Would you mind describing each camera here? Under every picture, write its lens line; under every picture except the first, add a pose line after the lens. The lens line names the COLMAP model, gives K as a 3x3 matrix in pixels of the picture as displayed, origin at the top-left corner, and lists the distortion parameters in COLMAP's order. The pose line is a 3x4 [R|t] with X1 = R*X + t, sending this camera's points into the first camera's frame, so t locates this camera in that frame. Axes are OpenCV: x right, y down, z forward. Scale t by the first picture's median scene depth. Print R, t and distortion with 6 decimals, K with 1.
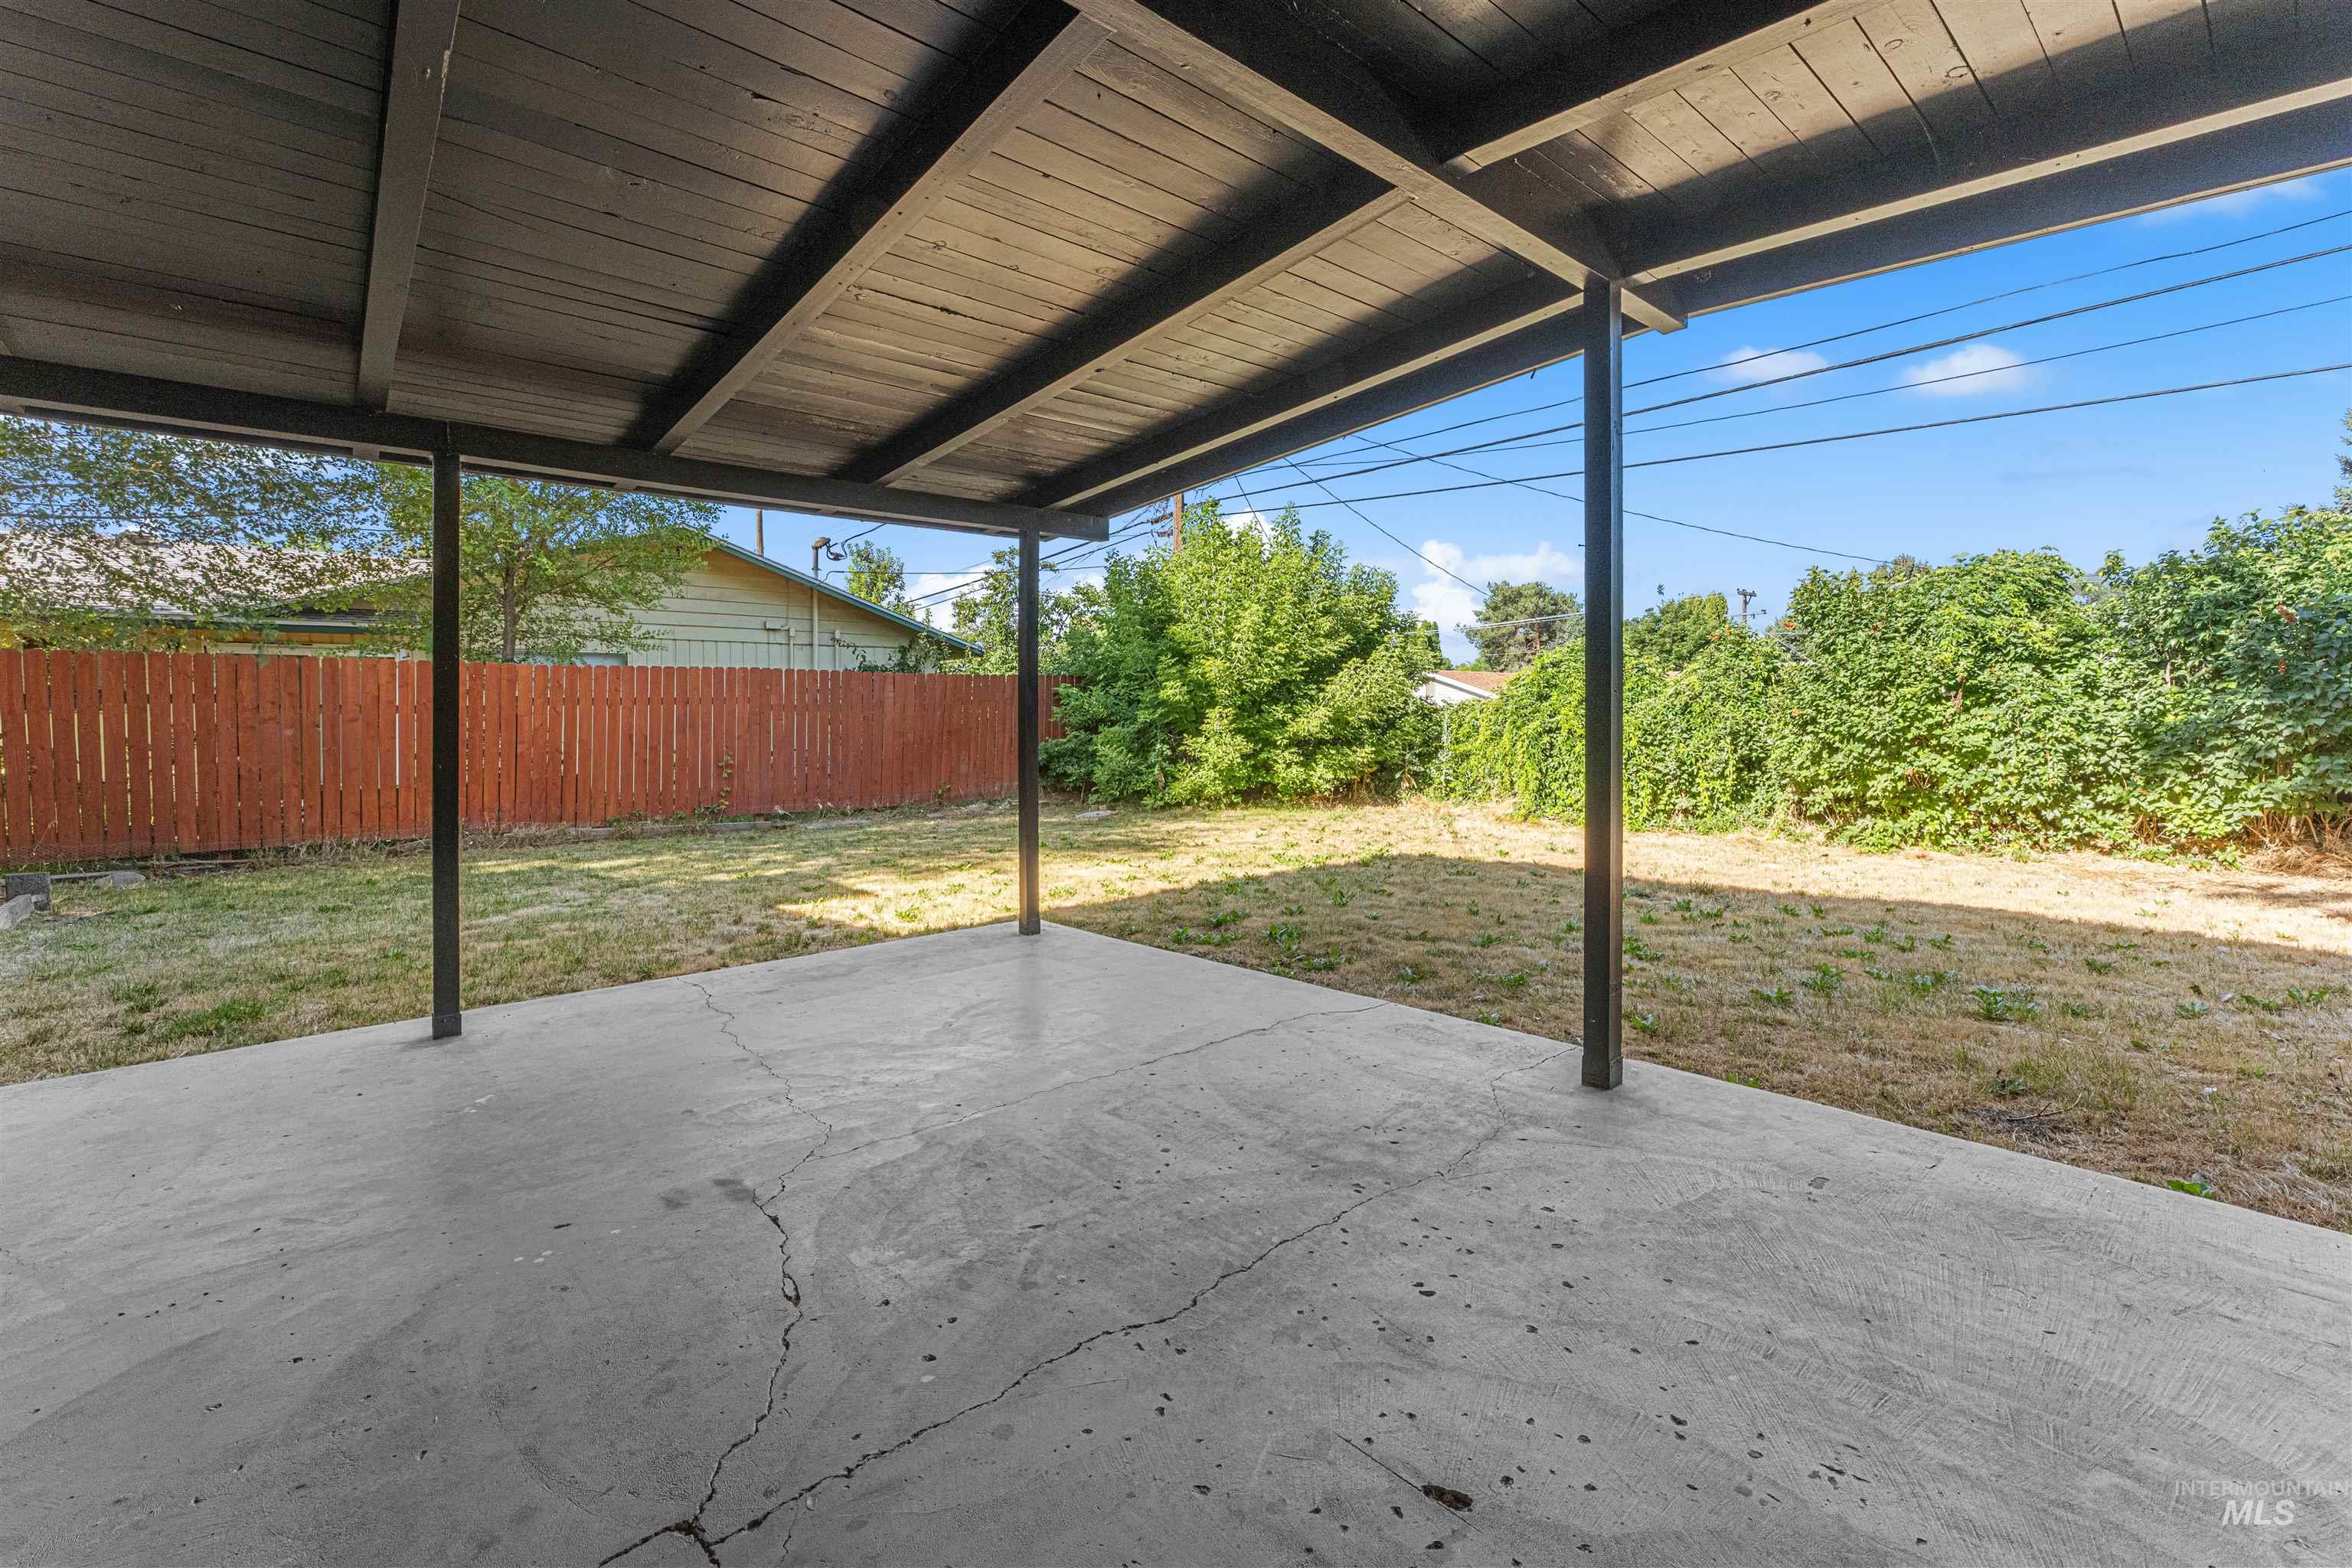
lens RADIAL K [[965.0, 0, 1151.1], [0, 965.0, 719.0], [0, 0, 1]] dist [-0.000838, -0.000716]
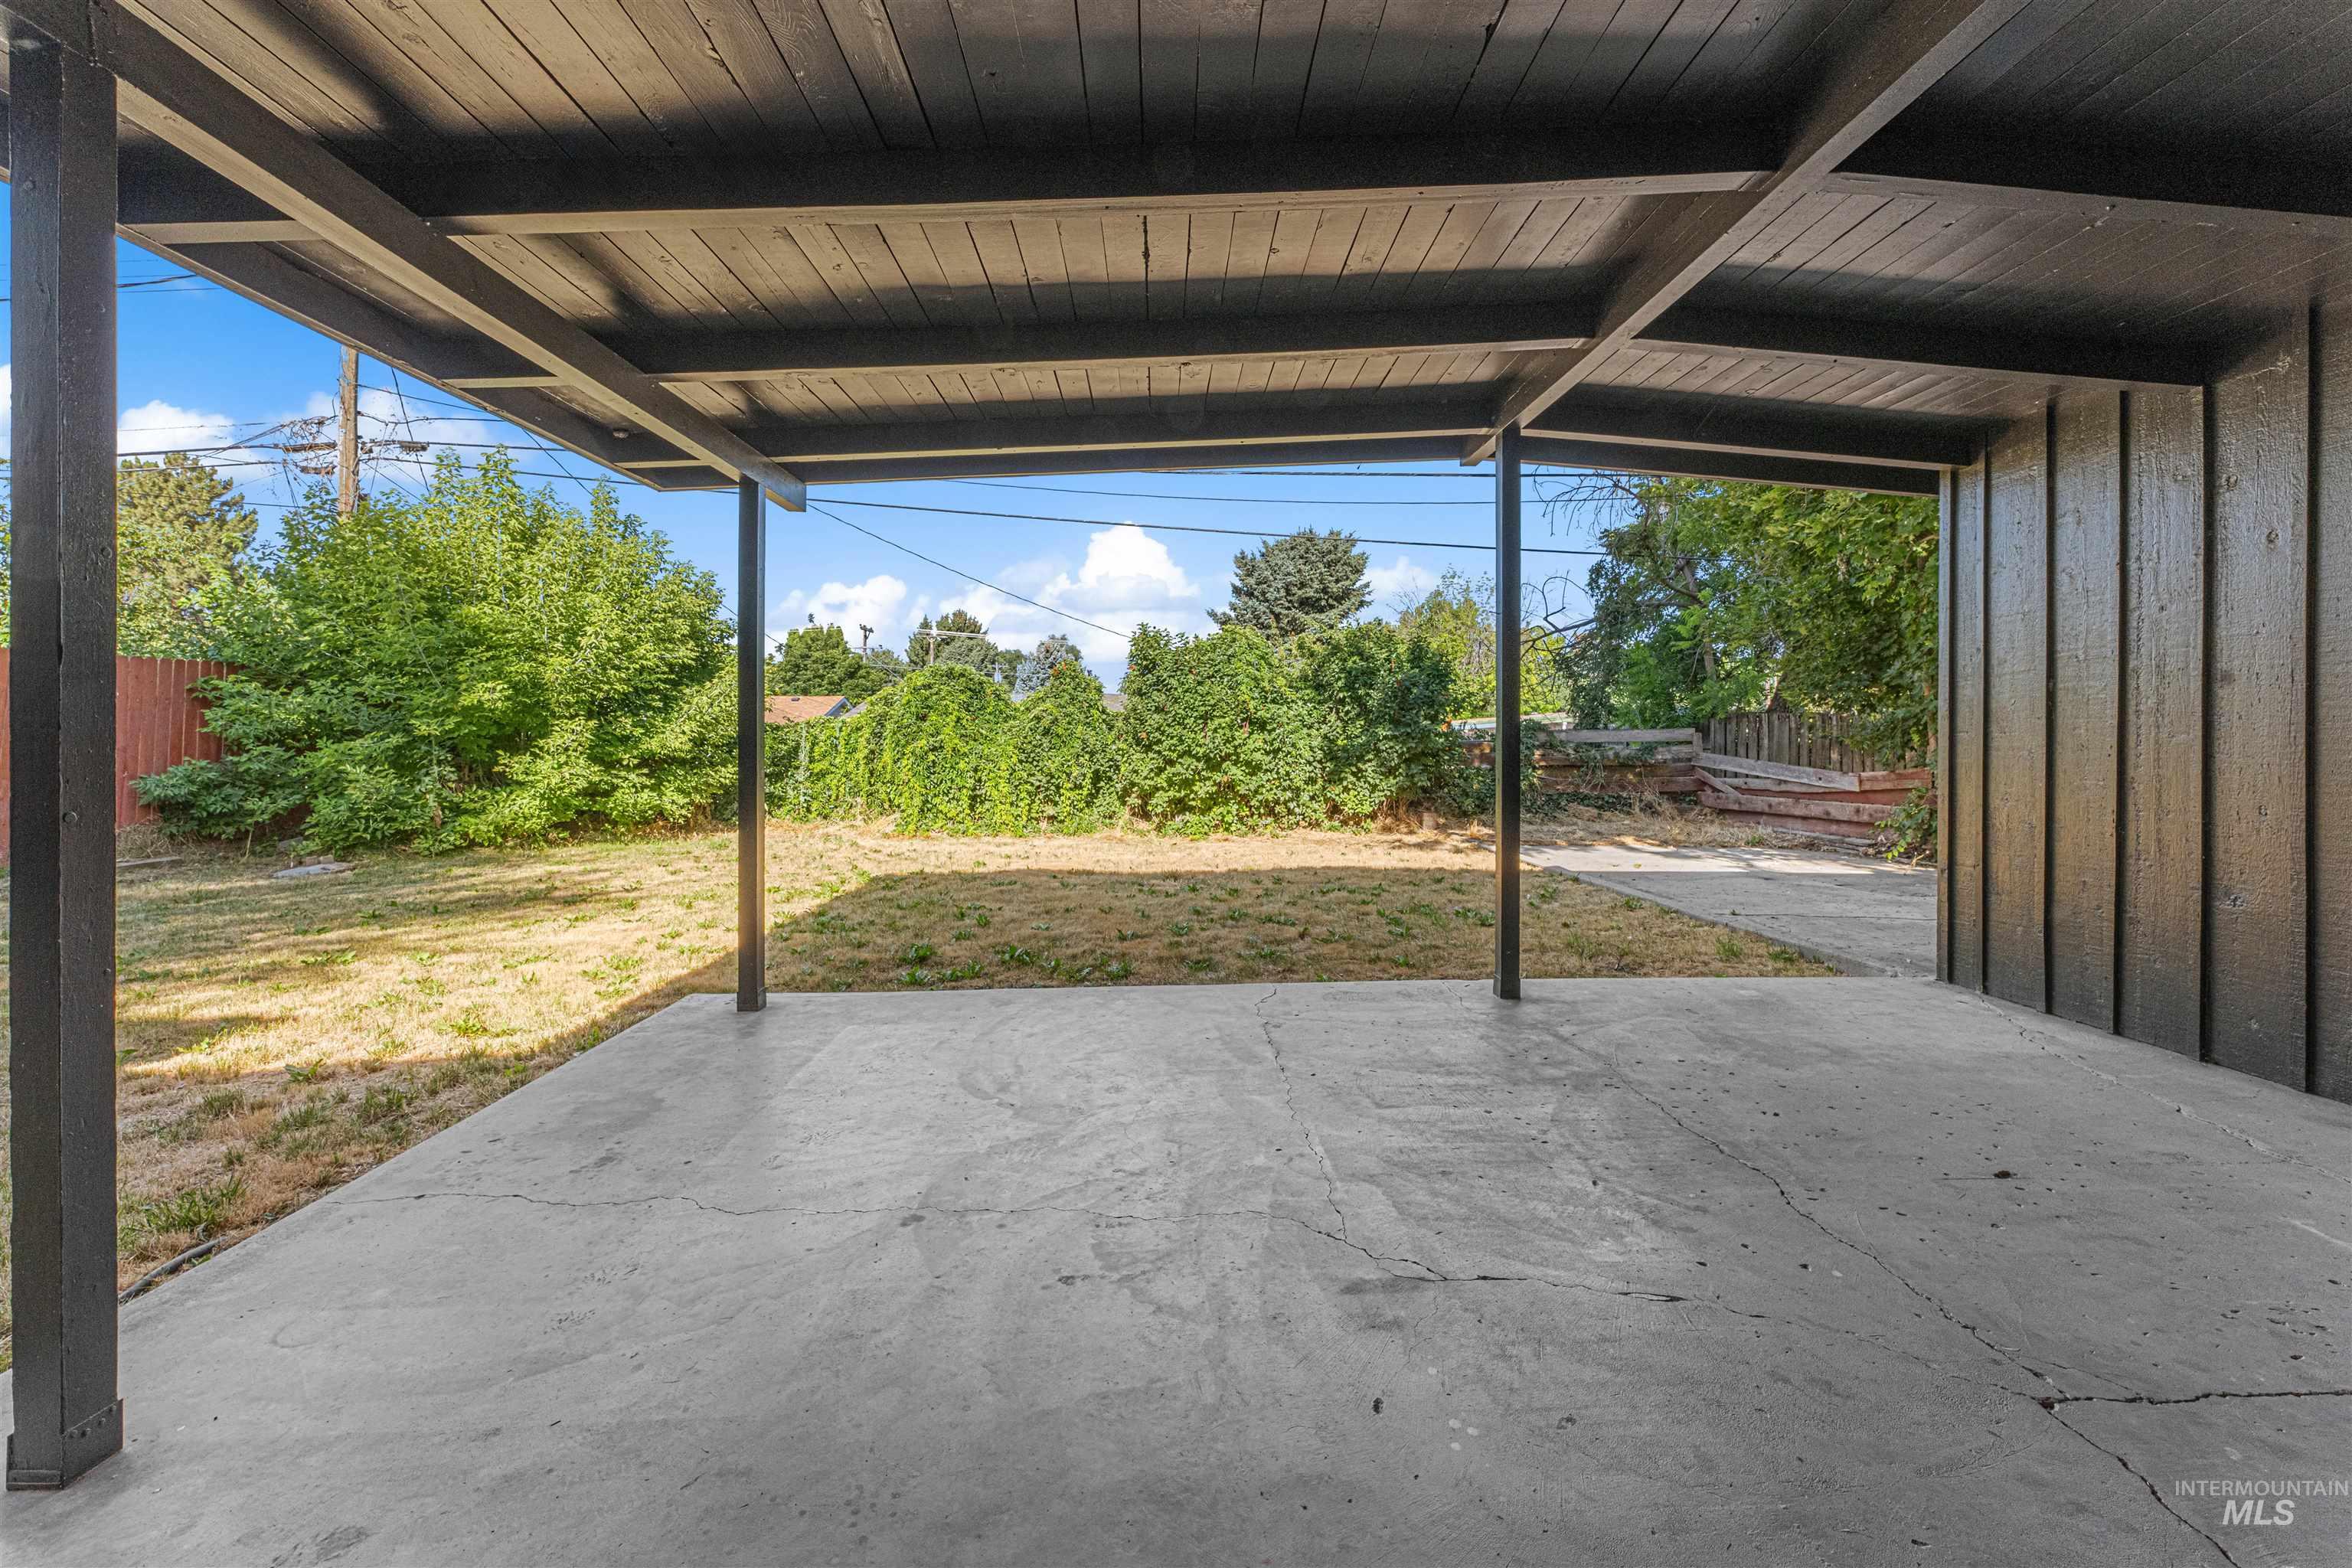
lens RADIAL K [[965.0, 0, 1170.6], [0, 965.0, 748.7], [0, 0, 1]] dist [-0.000838, -0.000716]
pose [[0.644998, 0.003938, 0.764174, -0.376301], [-0.011488, 0.999924, 0.004543, 0.006674], [-0.764098, -0.011709, 0.644994, 0.192113]]
